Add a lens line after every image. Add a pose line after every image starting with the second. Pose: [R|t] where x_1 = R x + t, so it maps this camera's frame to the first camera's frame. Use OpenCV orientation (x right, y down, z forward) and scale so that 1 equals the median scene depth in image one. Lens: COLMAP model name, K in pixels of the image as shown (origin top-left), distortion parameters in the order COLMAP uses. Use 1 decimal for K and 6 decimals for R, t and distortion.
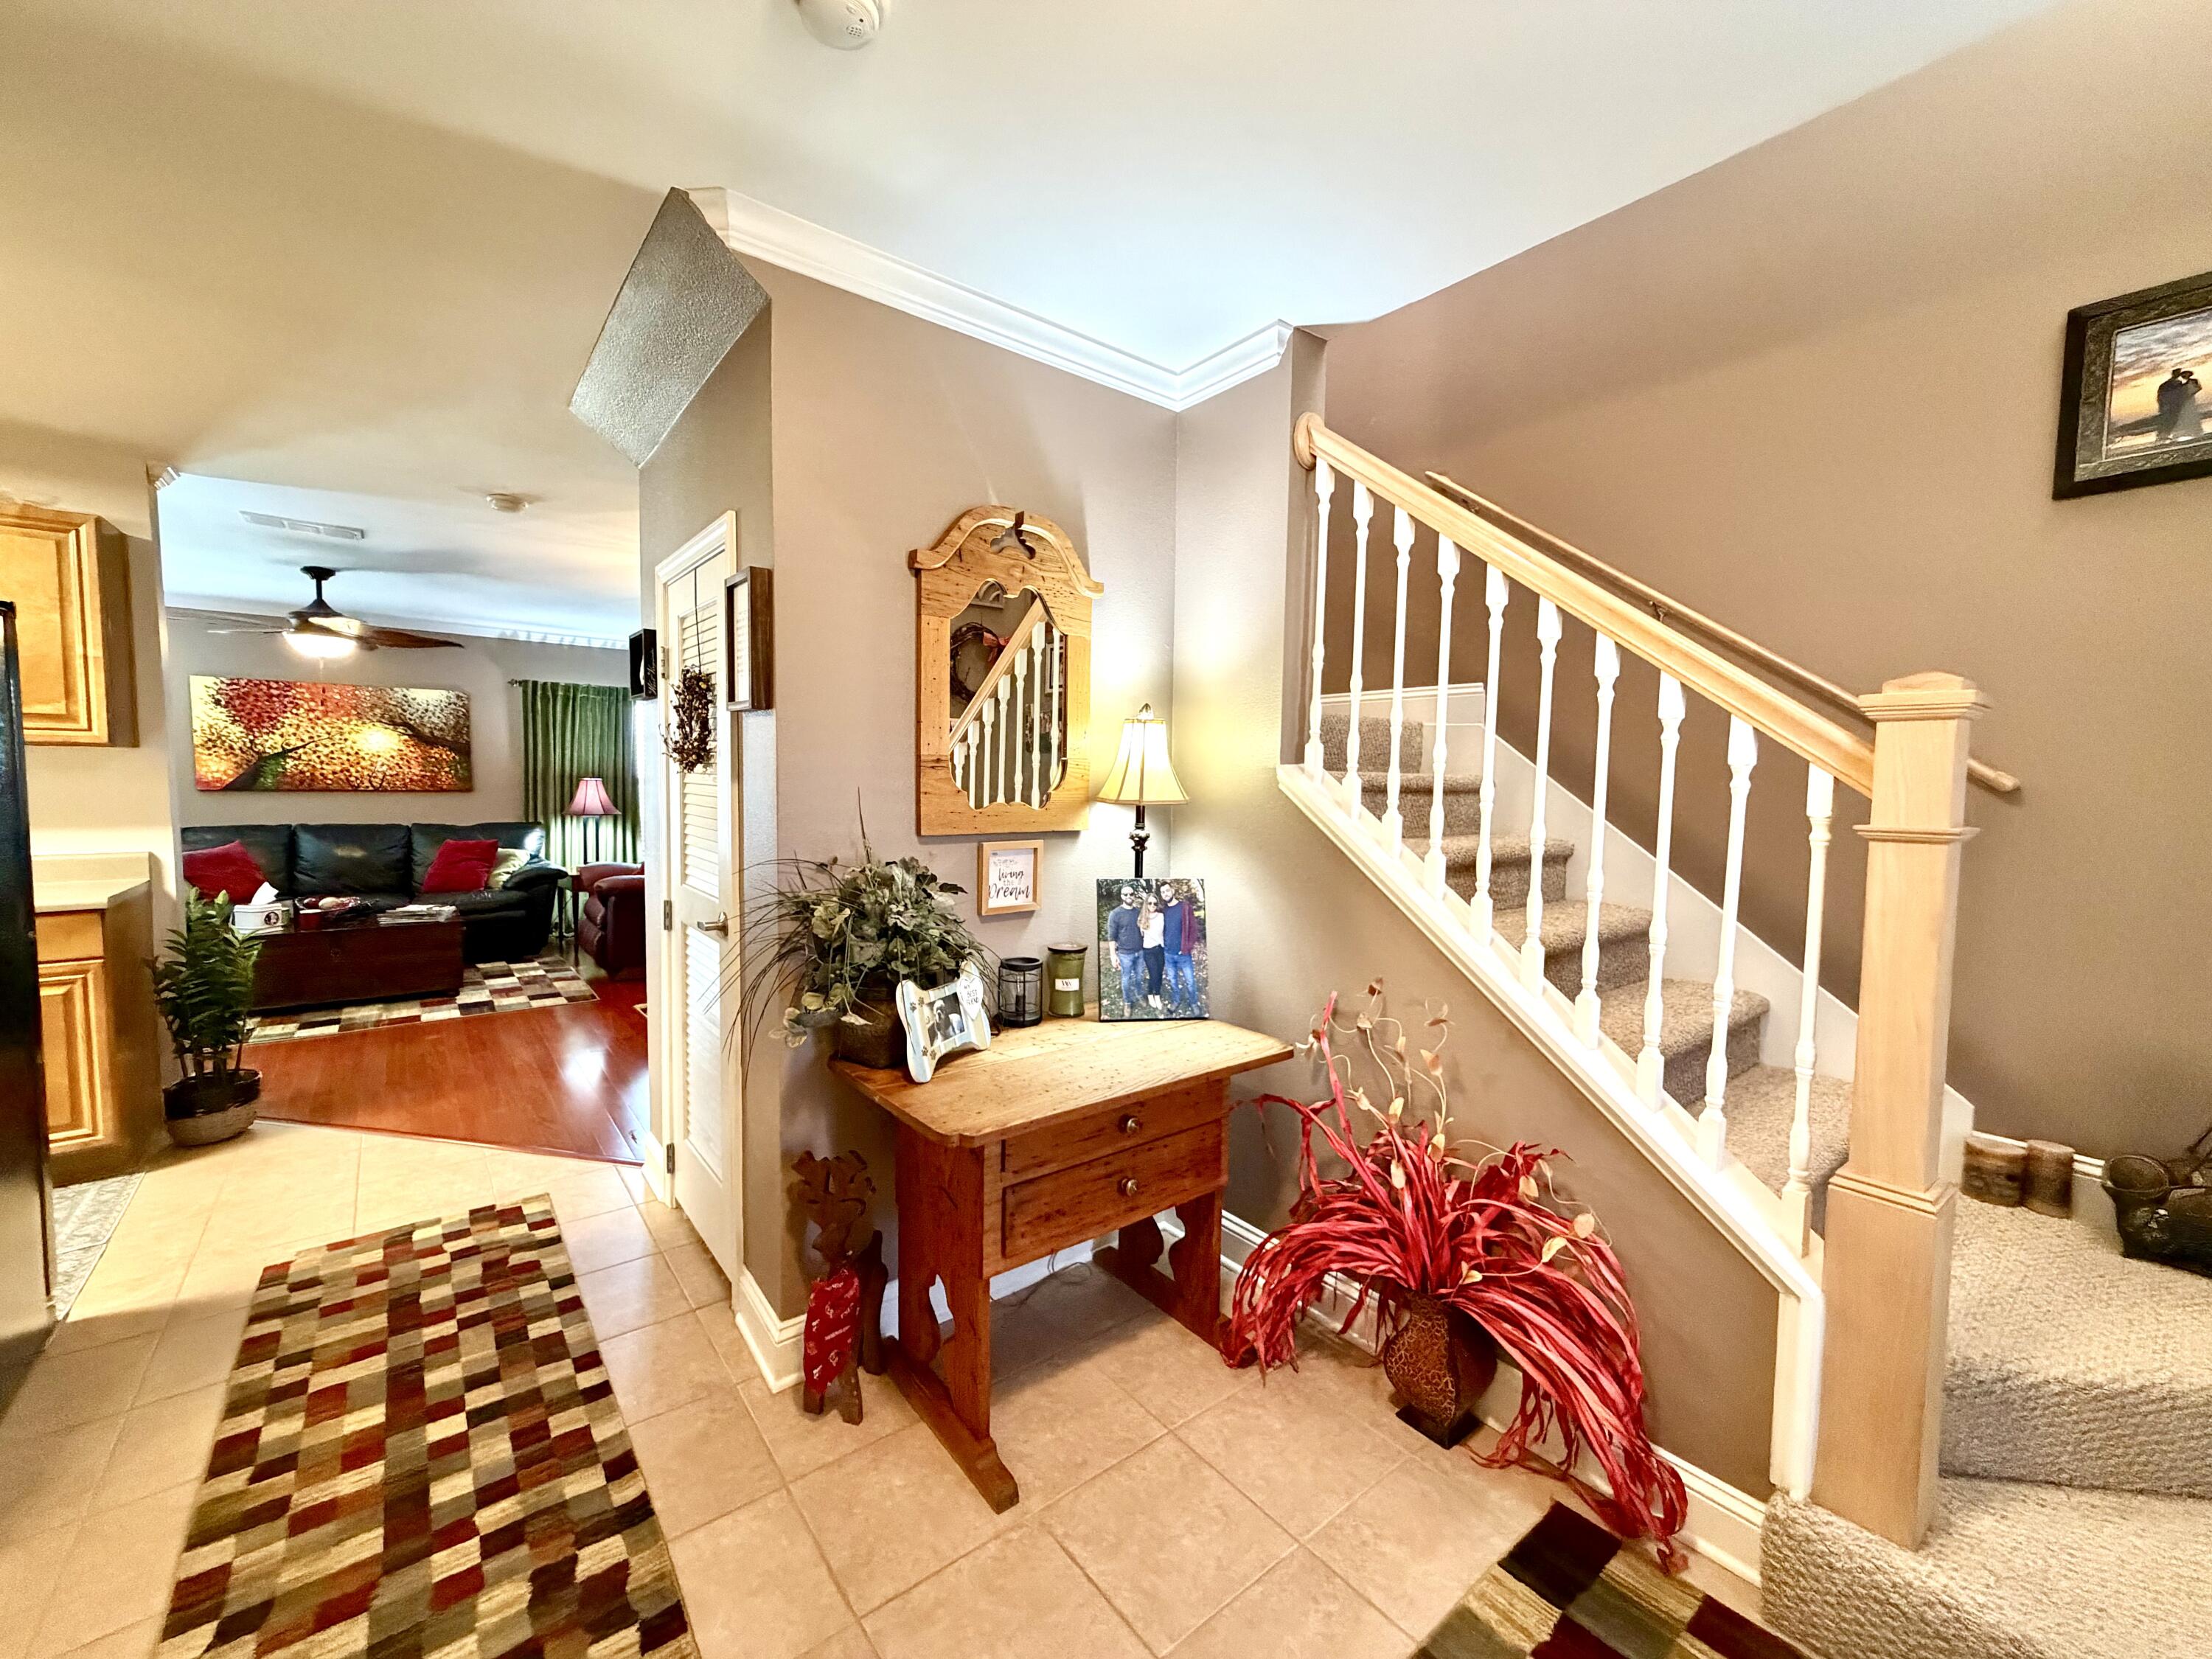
lens RADIAL K [[875.0, 0, 1089.7], [0, 875.0, 830.2], [0, 0, 1]] dist [-0.002317, -0.000190]
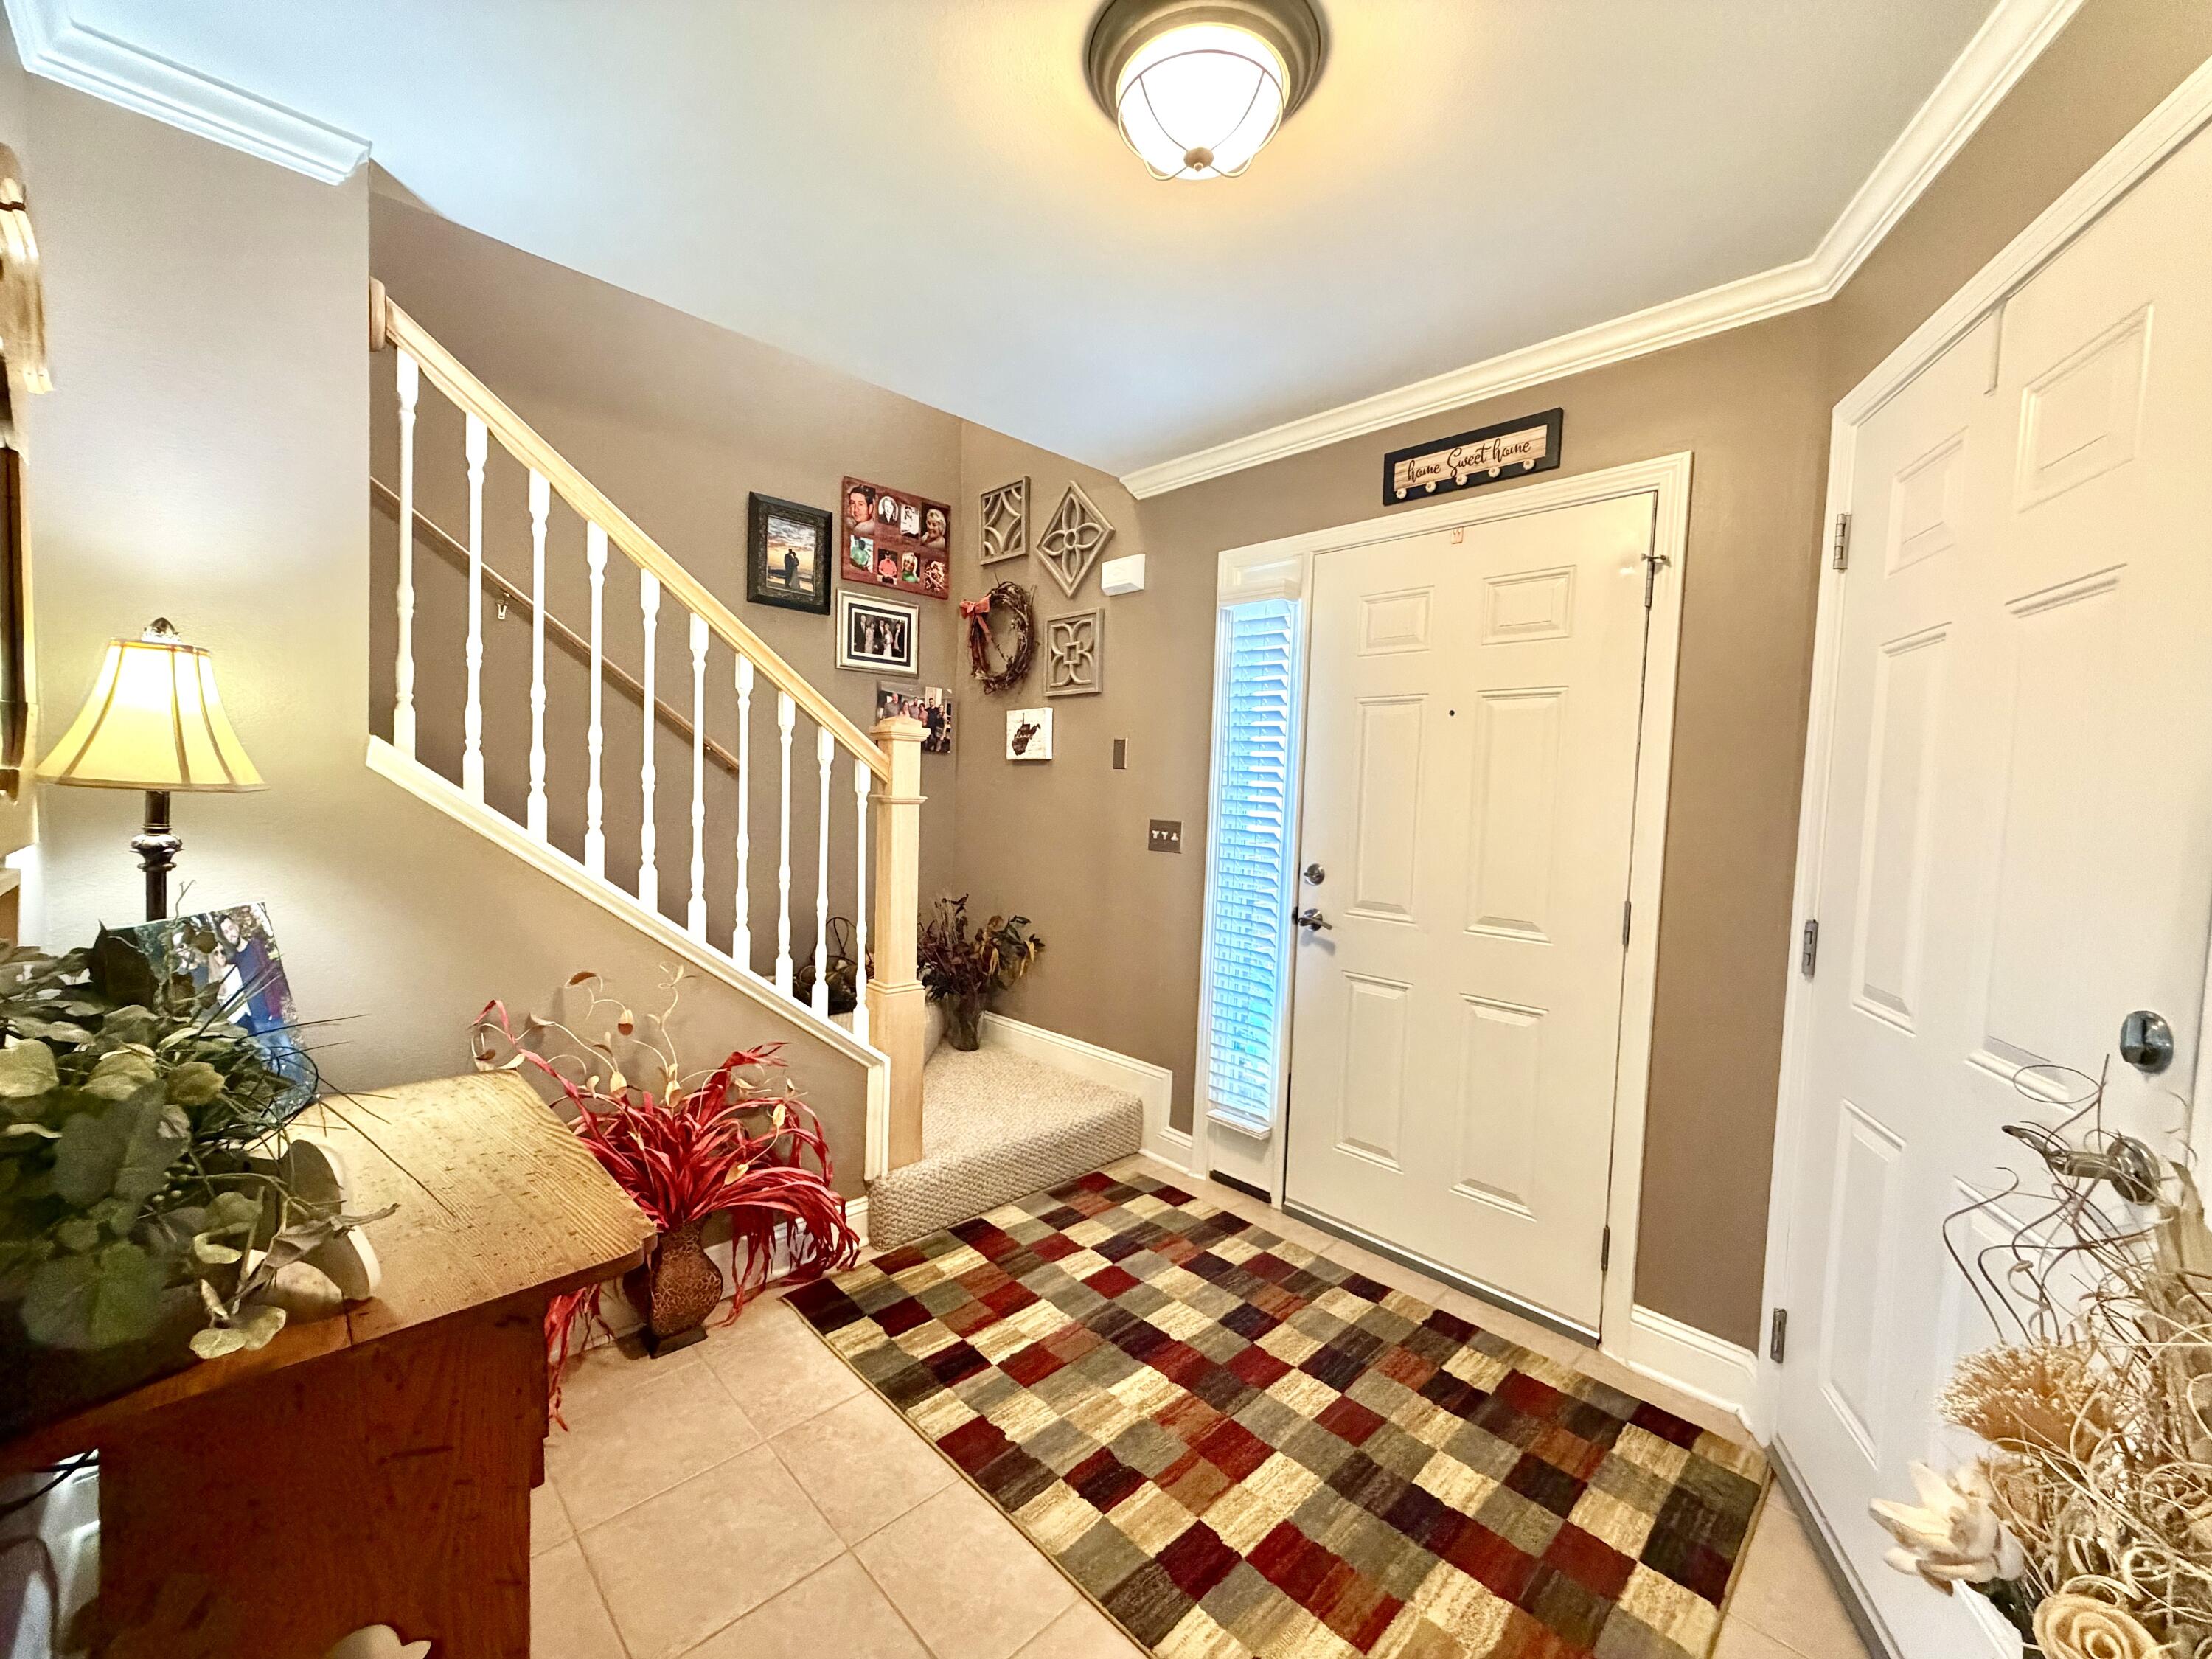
lens RADIAL K [[885.4, 0, 1096.2], [0, 885.4, 832.5], [0, 0, 1]] dist [-0.000023, 0.000449]
pose [[-0.105553, -0.064800, 0.992300, -0.731518], [0.023536, 0.997432, 0.067639, -0.033544], [-0.994135, 0.030495, -0.103757, 0.545987]]
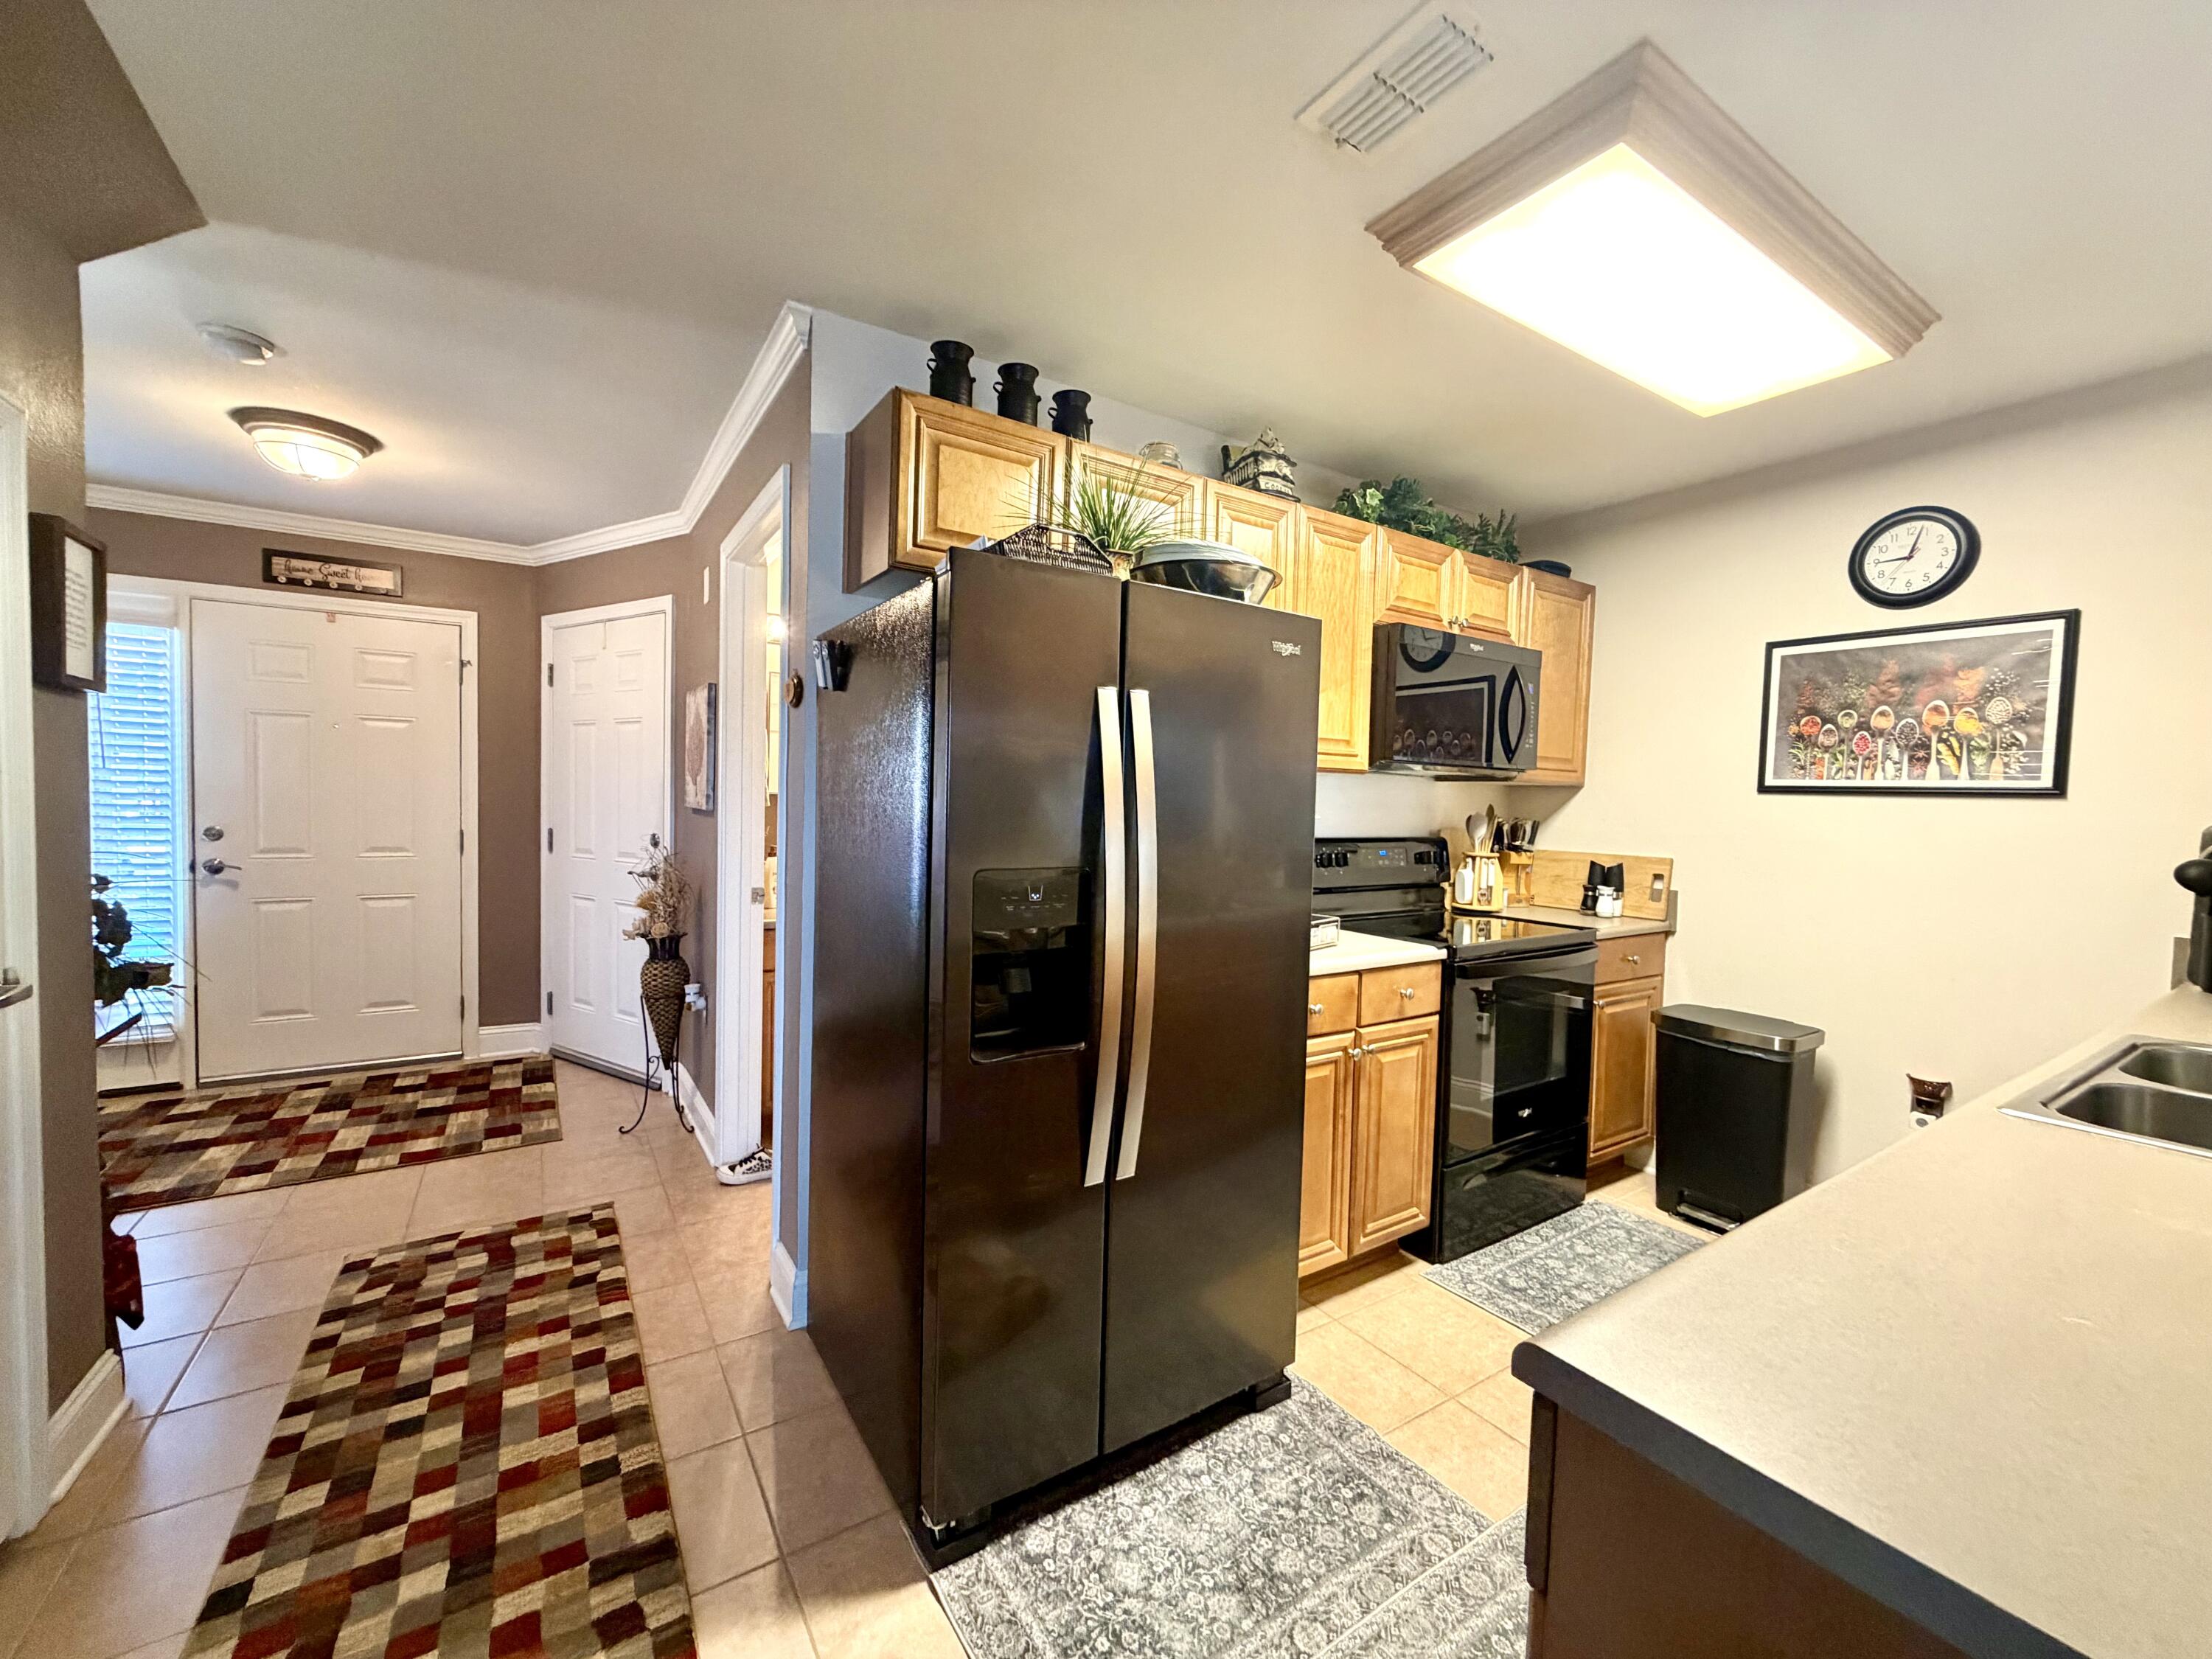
lens RADIAL K [[885.4, 0, 1096.2], [0, 885.4, 832.5], [0, 0, 1]] dist [-0.000023, 0.000449]
pose [[-0.994323, -0.038389, 0.099239, -1.519208], [-0.028496, 0.994654, 0.099254, -0.116905], [-0.102519, 0.095863, -0.990101, 1.823999]]
